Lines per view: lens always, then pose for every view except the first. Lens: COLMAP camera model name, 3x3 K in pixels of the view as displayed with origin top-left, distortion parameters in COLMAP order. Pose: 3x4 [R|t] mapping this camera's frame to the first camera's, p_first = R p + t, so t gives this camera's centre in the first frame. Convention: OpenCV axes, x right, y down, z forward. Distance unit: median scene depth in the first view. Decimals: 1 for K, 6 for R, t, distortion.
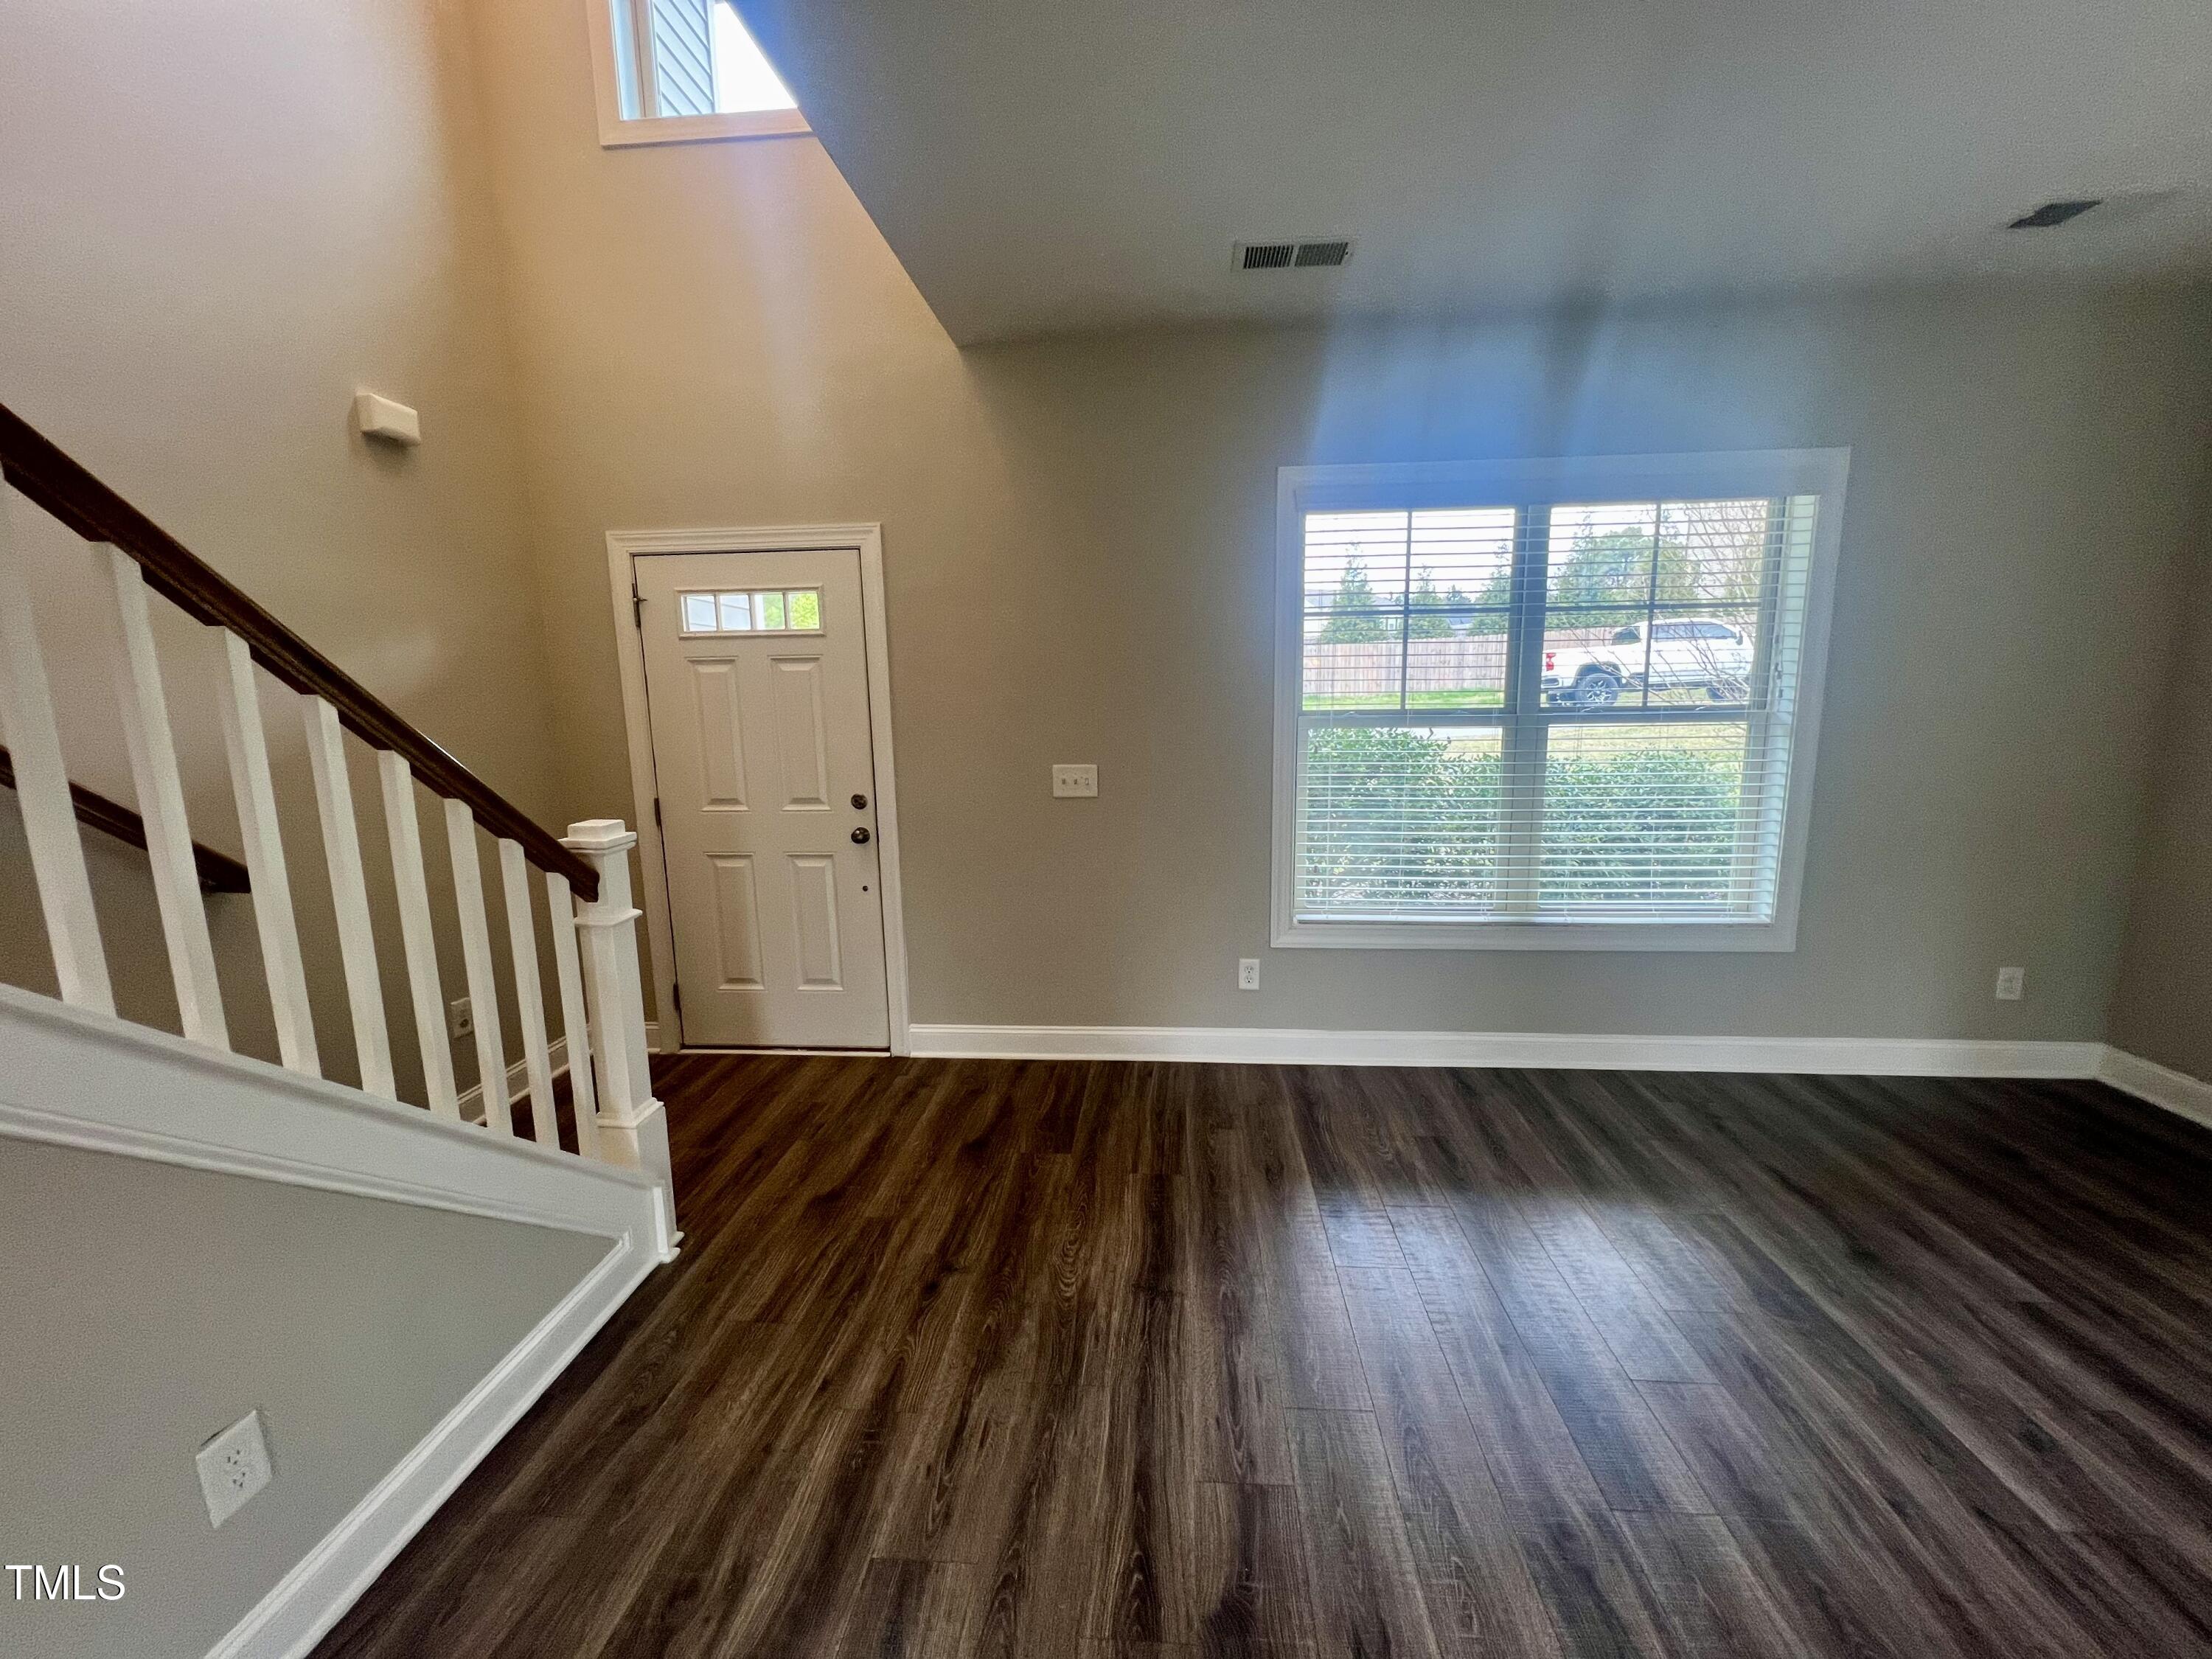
lens RADIAL K [[881.9, 0, 1111.5], [0, 881.9, 833.2], [0, 0, 1]] dist [0.000475, 0.000101]
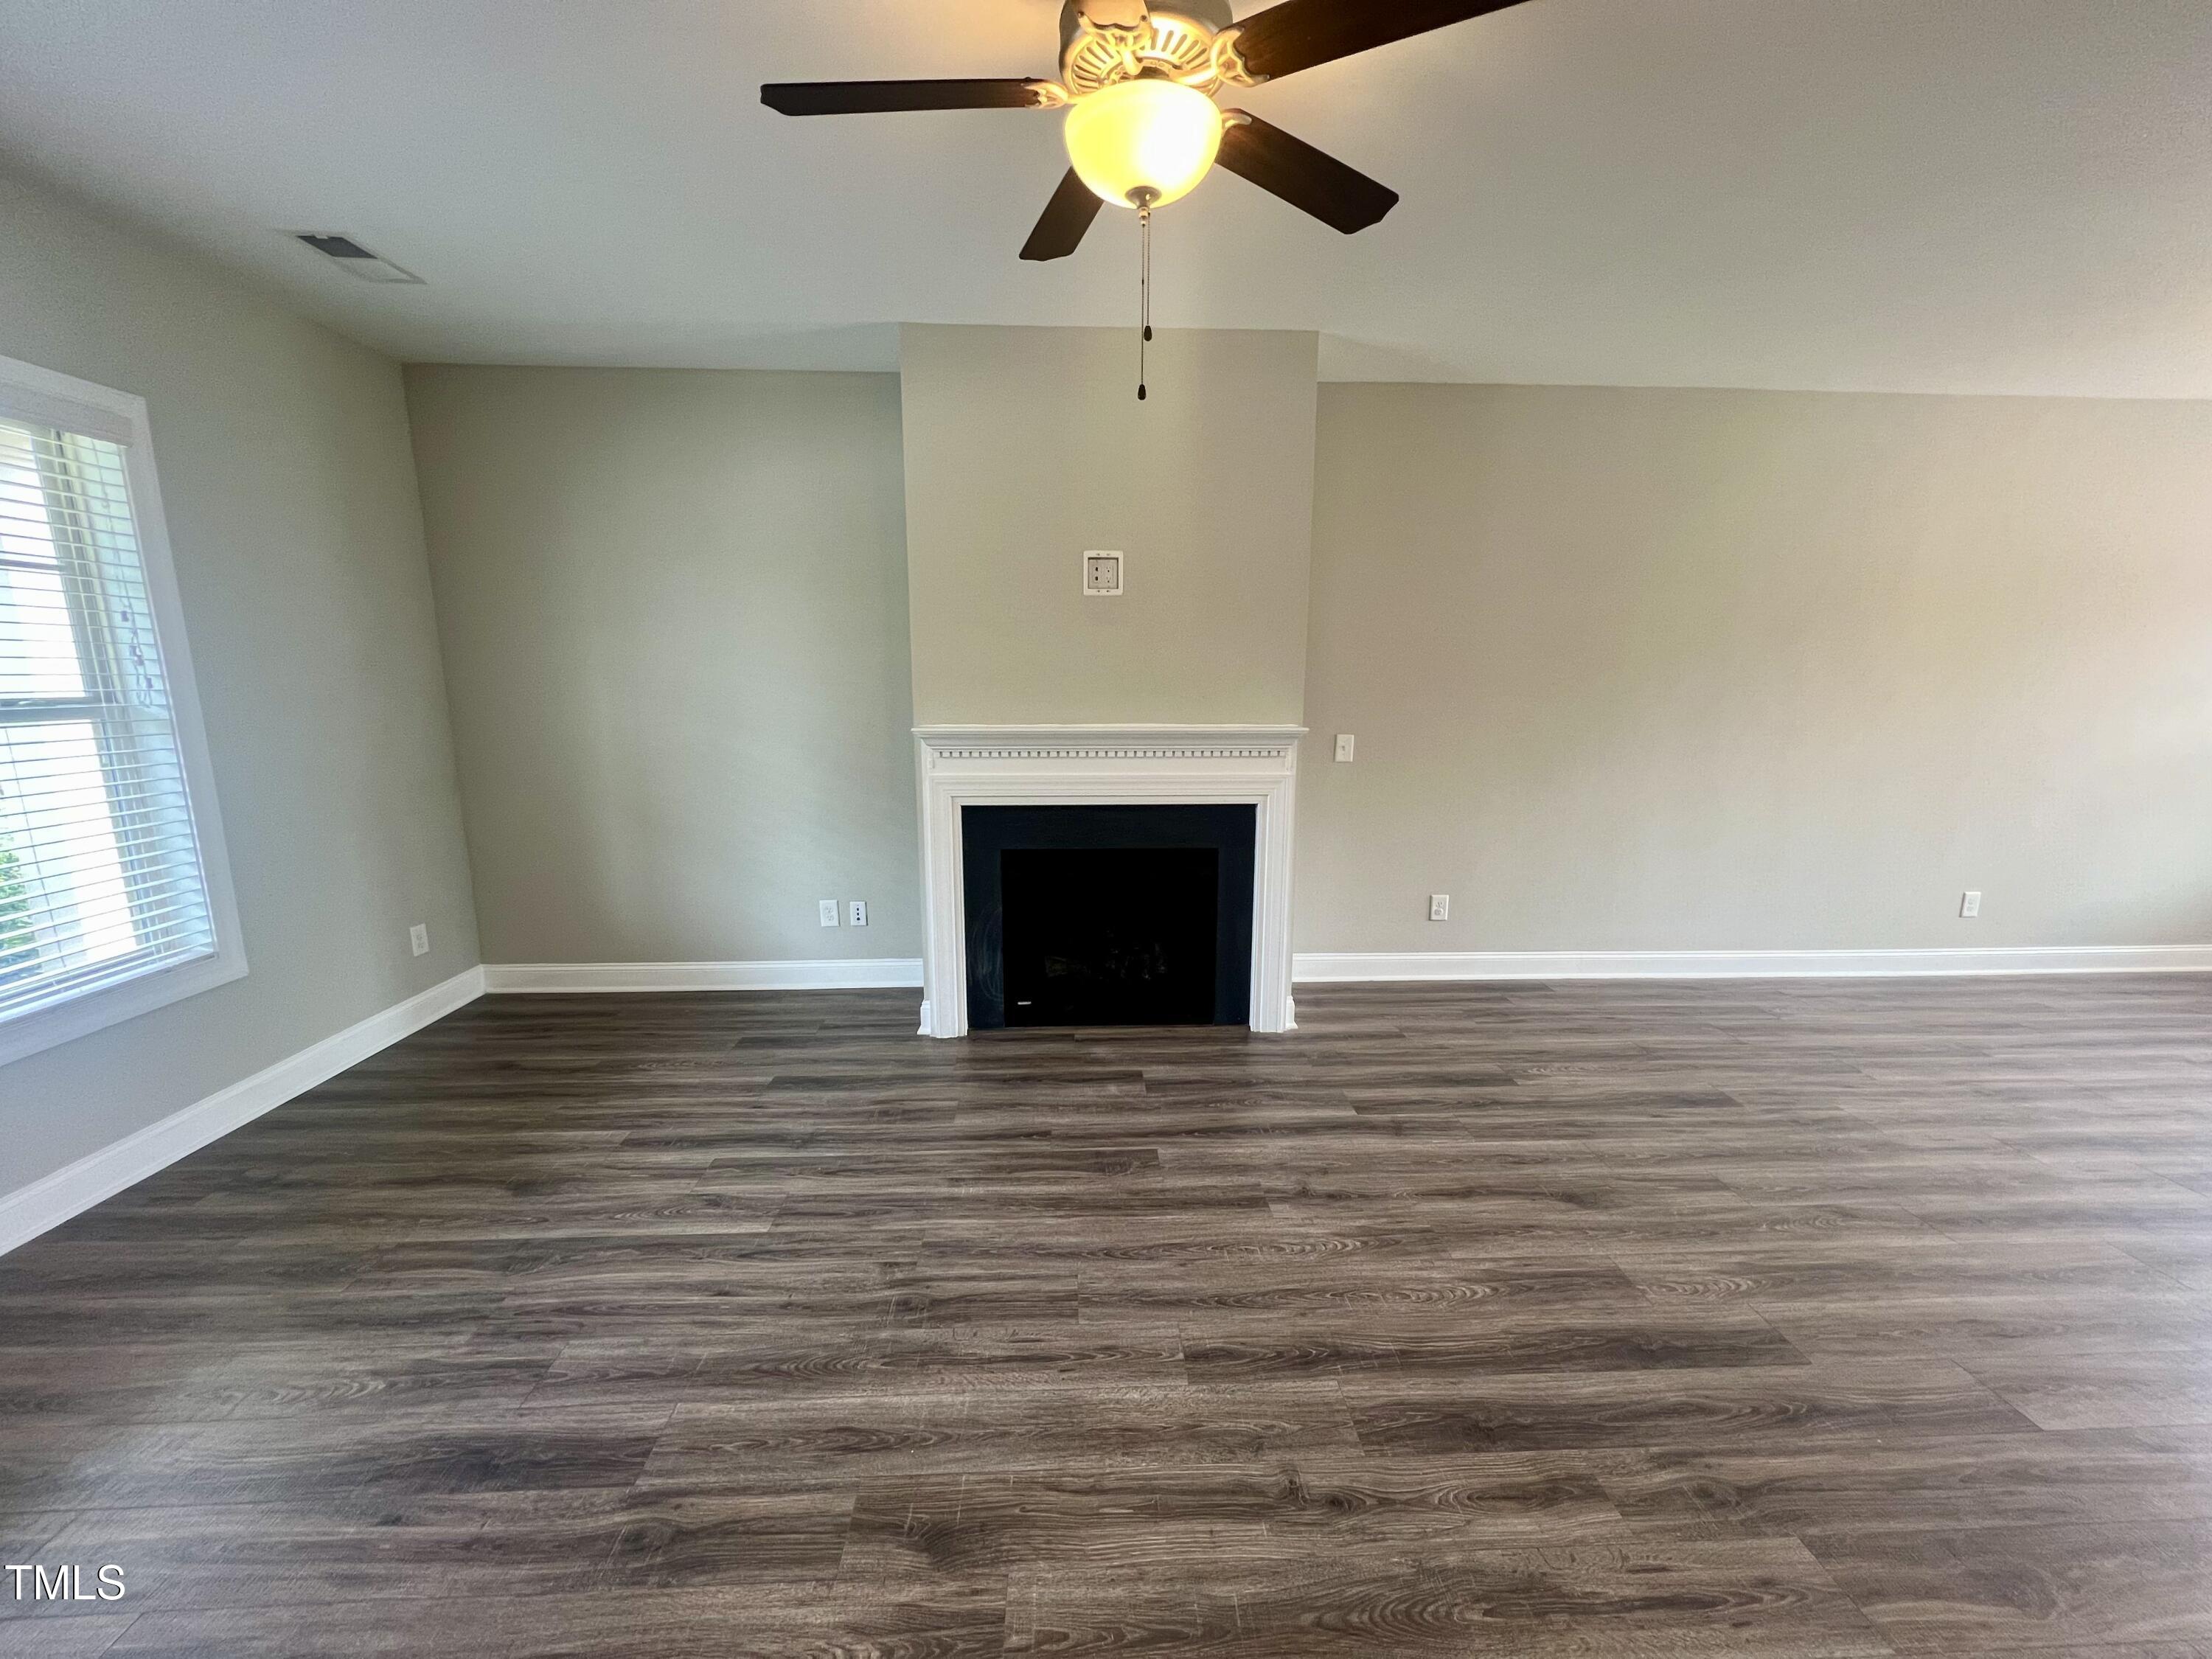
lens RADIAL K [[881.9, 0, 1111.5], [0, 881.9, 833.2], [0, 0, 1]] dist [0.000475, 0.000101]
pose [[-0.121497, -0.161925, 0.979295, -0.273760], [0.156395, 0.971158, 0.179982, -0.041871], [-0.980193, 0.175024, -0.092669, 0.314906]]
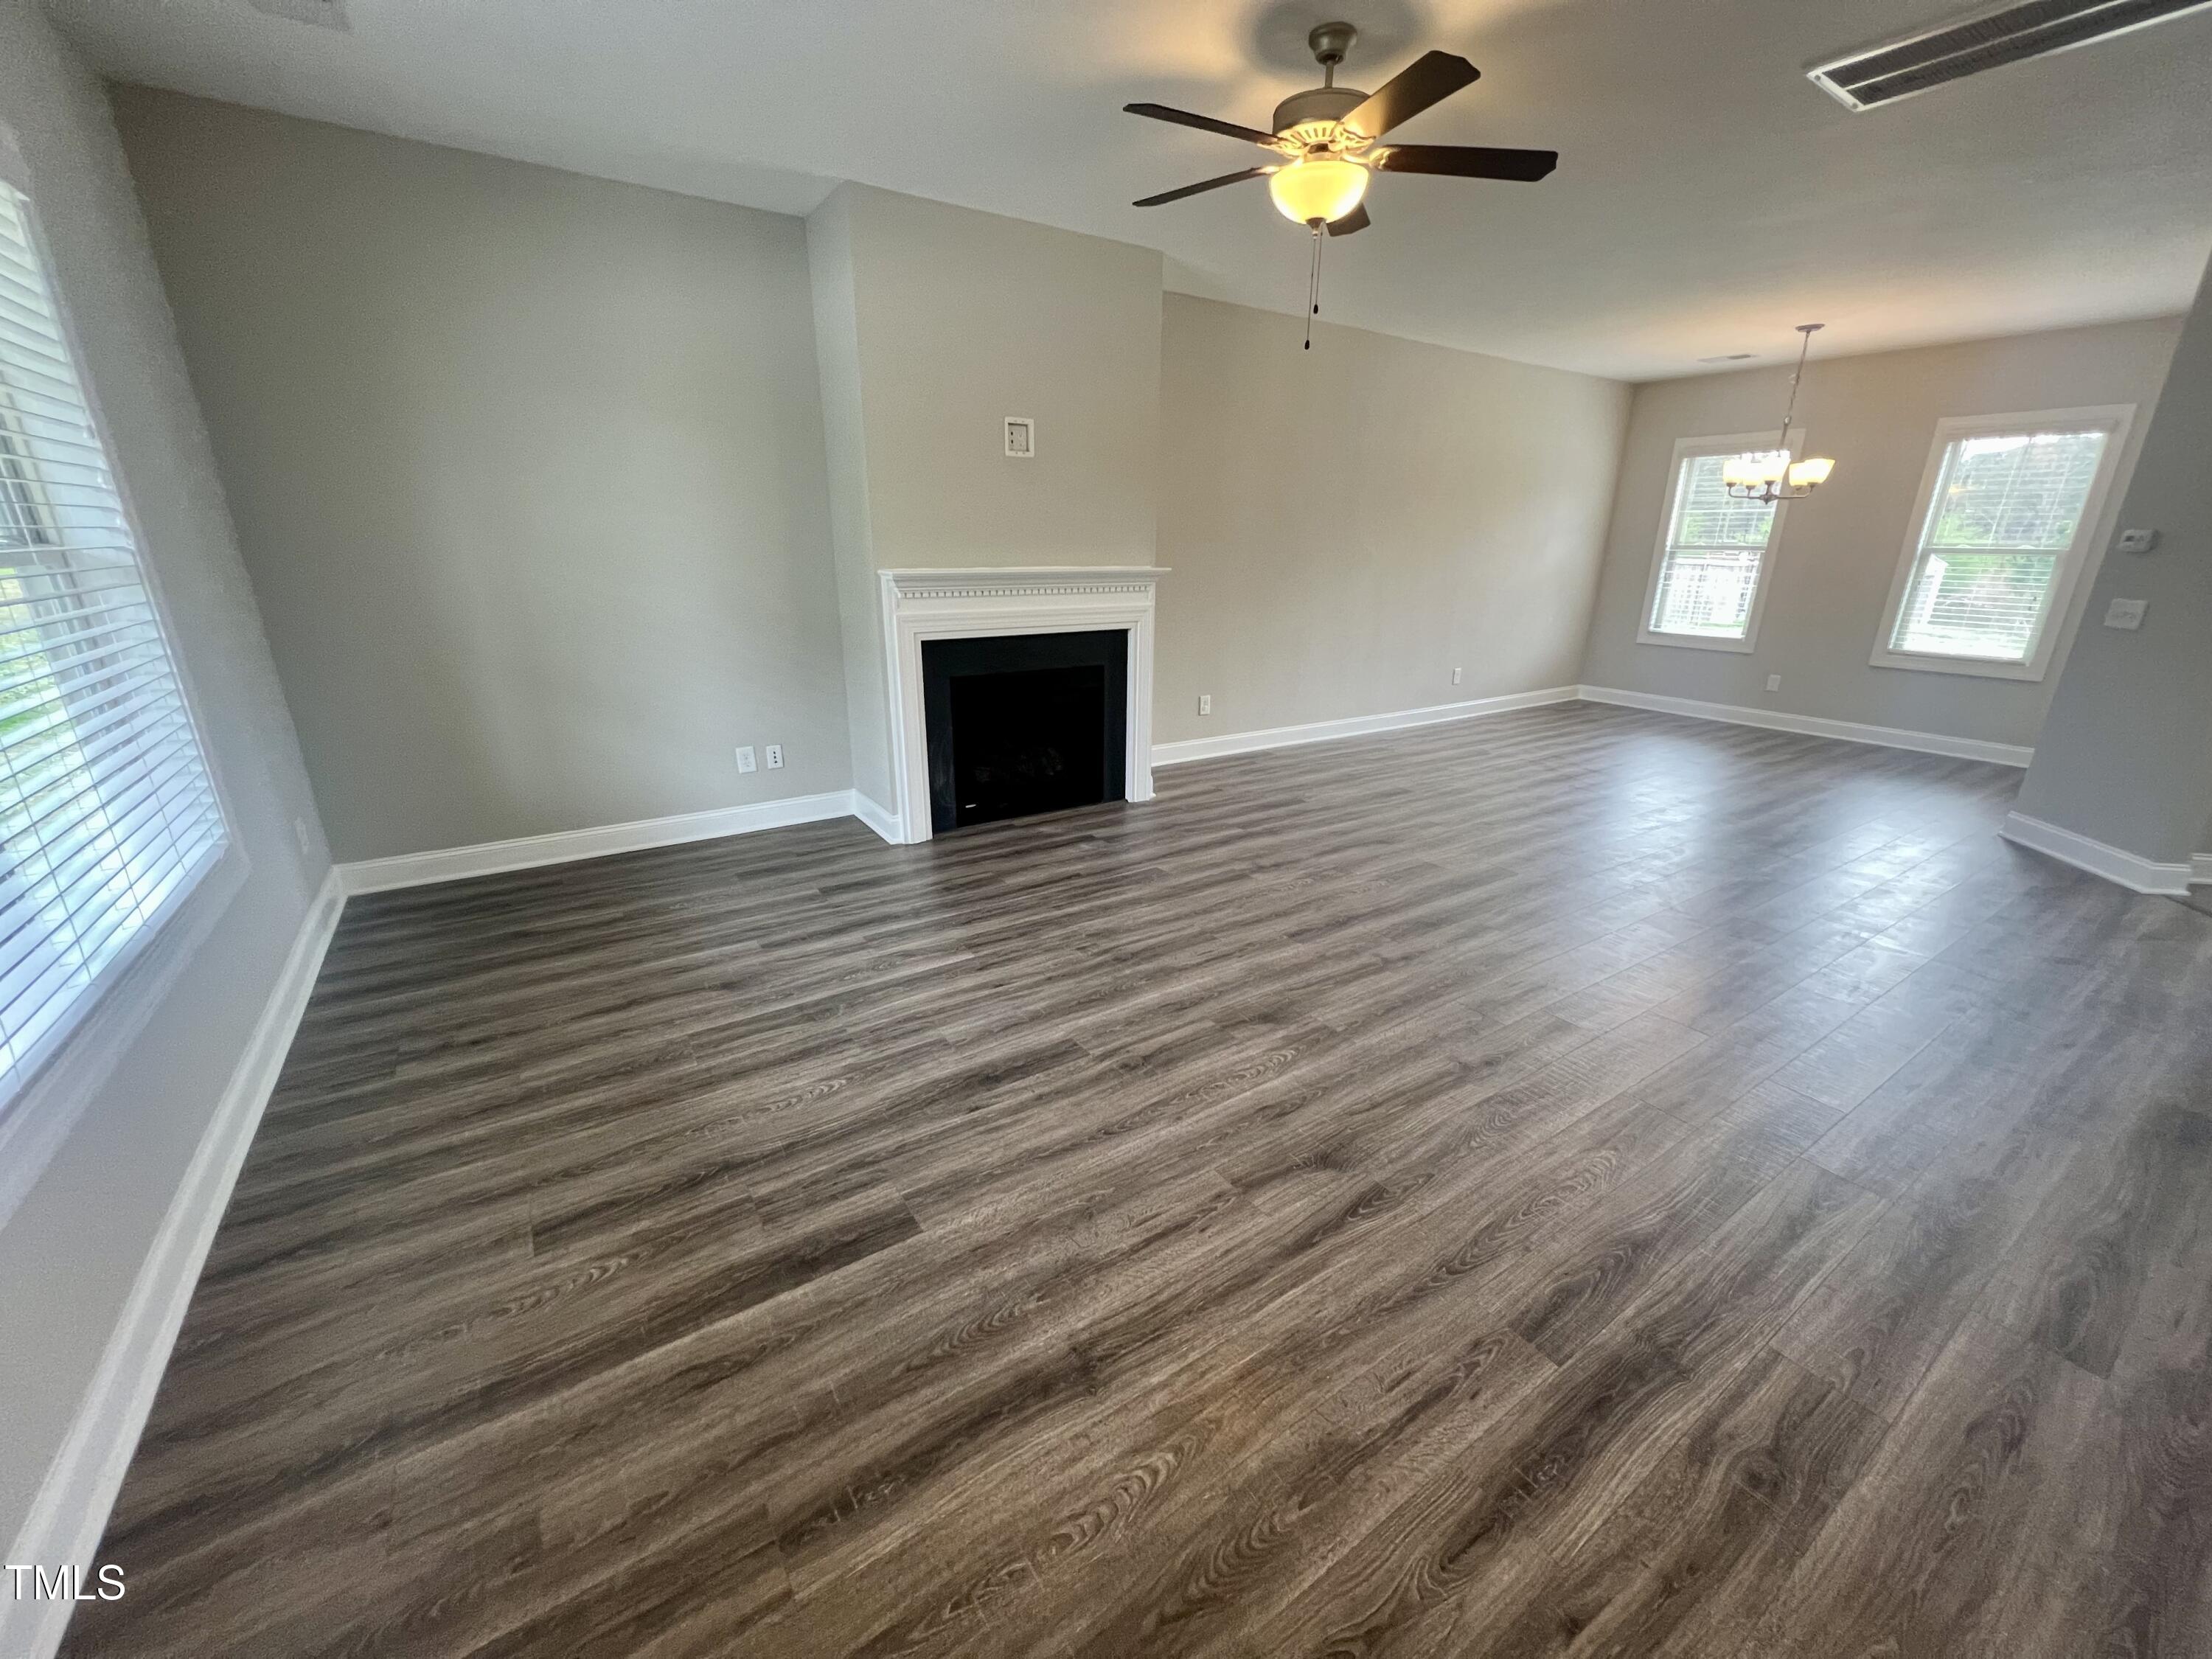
lens RADIAL K [[881.9, 0, 1111.5], [0, 881.9, 833.2], [0, 0, 1]] dist [0.000475, 0.000101]
pose [[-0.618703, -0.241763, 0.747501, -0.407276], [0.123780, 0.909591, 0.396640, -0.165311], [-0.775812, 0.337928, -0.532841, 1.249472]]
